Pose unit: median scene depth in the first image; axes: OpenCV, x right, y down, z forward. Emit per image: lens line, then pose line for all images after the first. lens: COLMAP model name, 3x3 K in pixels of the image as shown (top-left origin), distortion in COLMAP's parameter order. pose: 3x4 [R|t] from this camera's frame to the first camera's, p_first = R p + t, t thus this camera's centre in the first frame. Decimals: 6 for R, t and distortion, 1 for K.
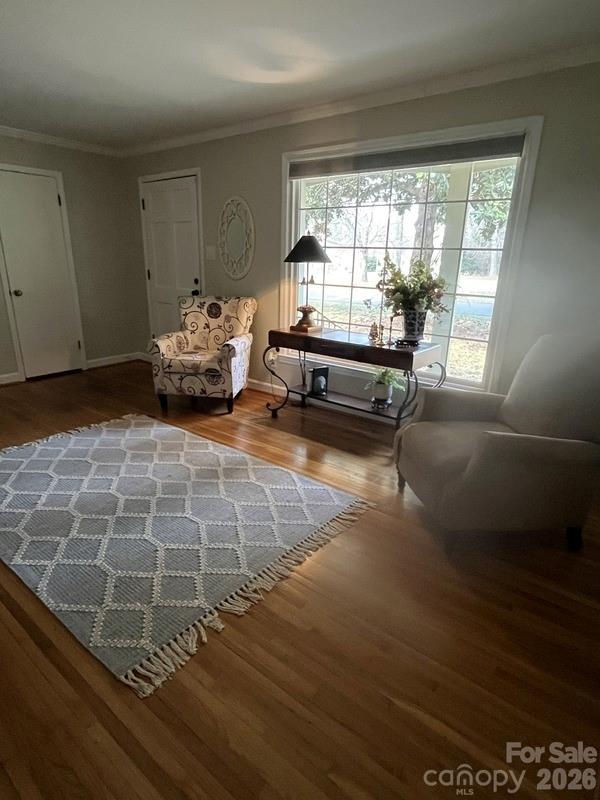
lens RADIAL K [[446.9, 0, 300.0], [0, 446.9, 400.0], [0, 0, 1]] dist [0.001937, 0.000193]
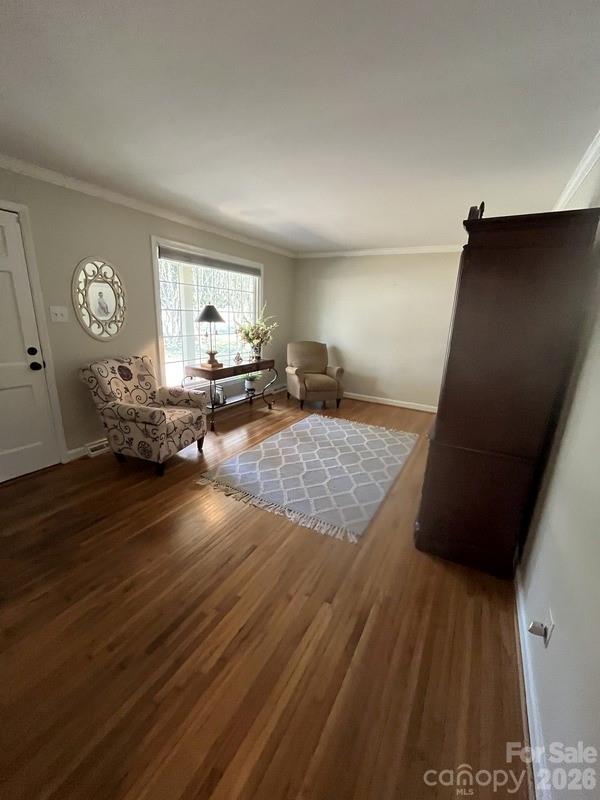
lens RADIAL K [[322.9, 0, 300.0], [0, 322.9, 400.0], [0, 0, 1]] dist [0.001298, 0.000058]
pose [[-0.153081, -0.276488, 0.948747, -1.112873], [0.274879, 0.910261, 0.309624, -0.310785], [-0.949214, 0.308188, -0.063343, 0.833238]]
